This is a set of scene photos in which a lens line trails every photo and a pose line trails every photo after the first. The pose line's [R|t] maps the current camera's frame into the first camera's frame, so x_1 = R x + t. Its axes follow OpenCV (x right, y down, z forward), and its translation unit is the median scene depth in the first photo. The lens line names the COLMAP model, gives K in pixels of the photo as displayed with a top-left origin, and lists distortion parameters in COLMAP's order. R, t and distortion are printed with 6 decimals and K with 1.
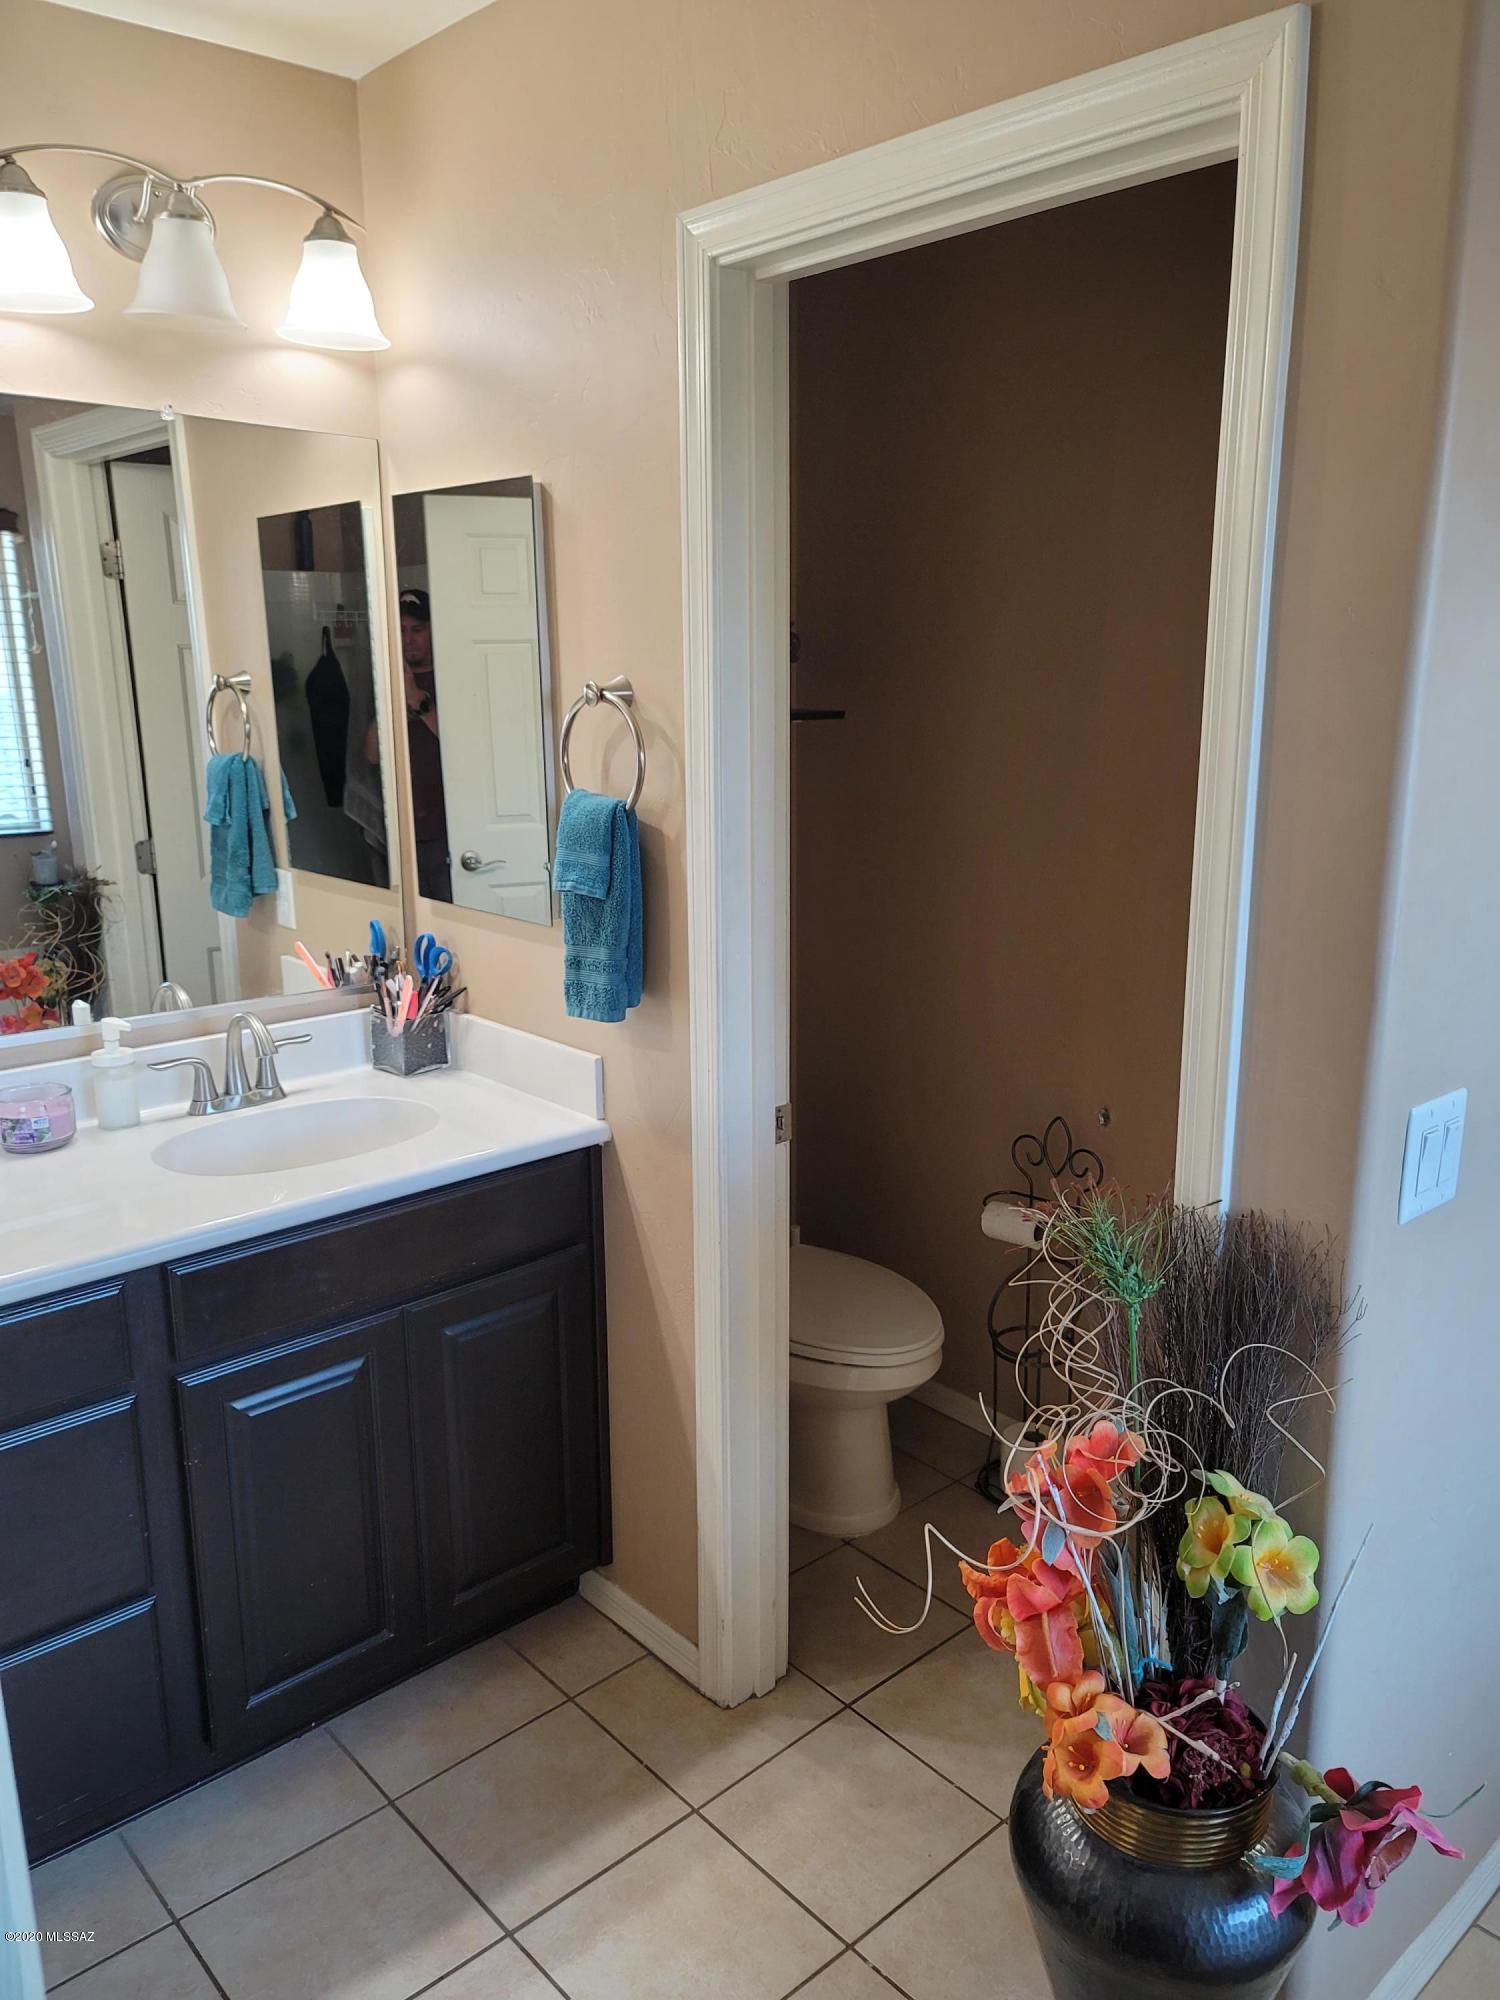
lens RADIAL K [[1516.1, 0, 750.0], [0, 1516.1, 1000.0], [0, 0, 1]] dist [0.126601, -0.193582]
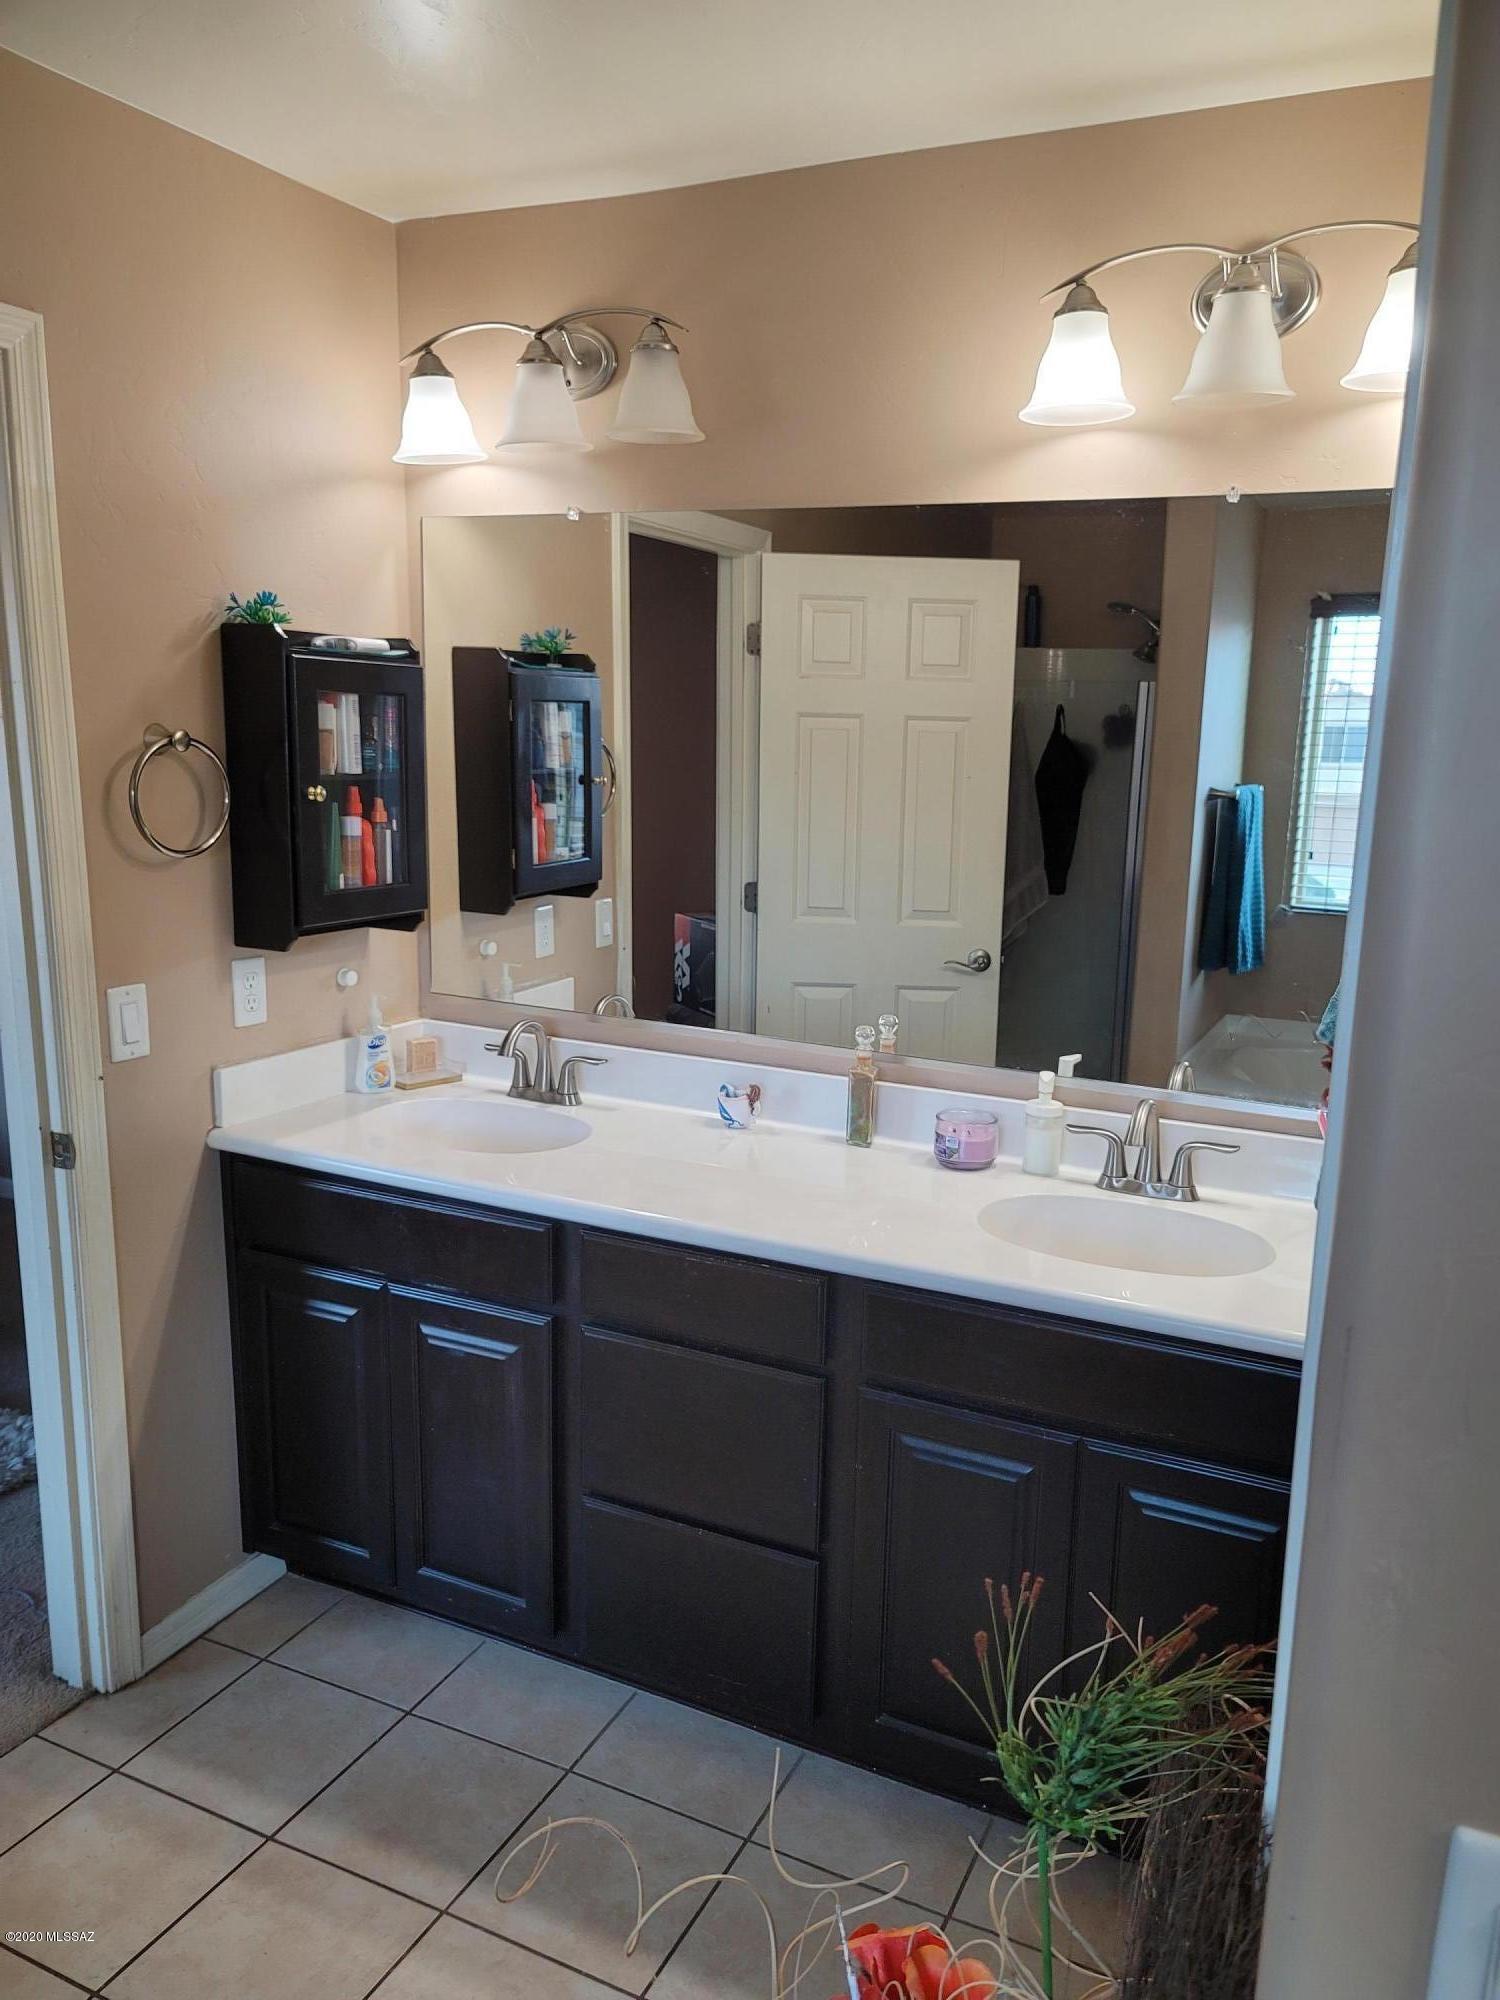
lens RADIAL K [[1475.7, 0, 747.4], [0, 1475.7, 1008.9], [0, 0, 1]] dist [0.042136, -0.000980]
pose [[0.377795, 0.191923, -0.905779, 0.433347], [-0.232045, 0.966686, 0.108043, -0.094234], [0.896340, 0.169363, 0.409744, 0.385596]]
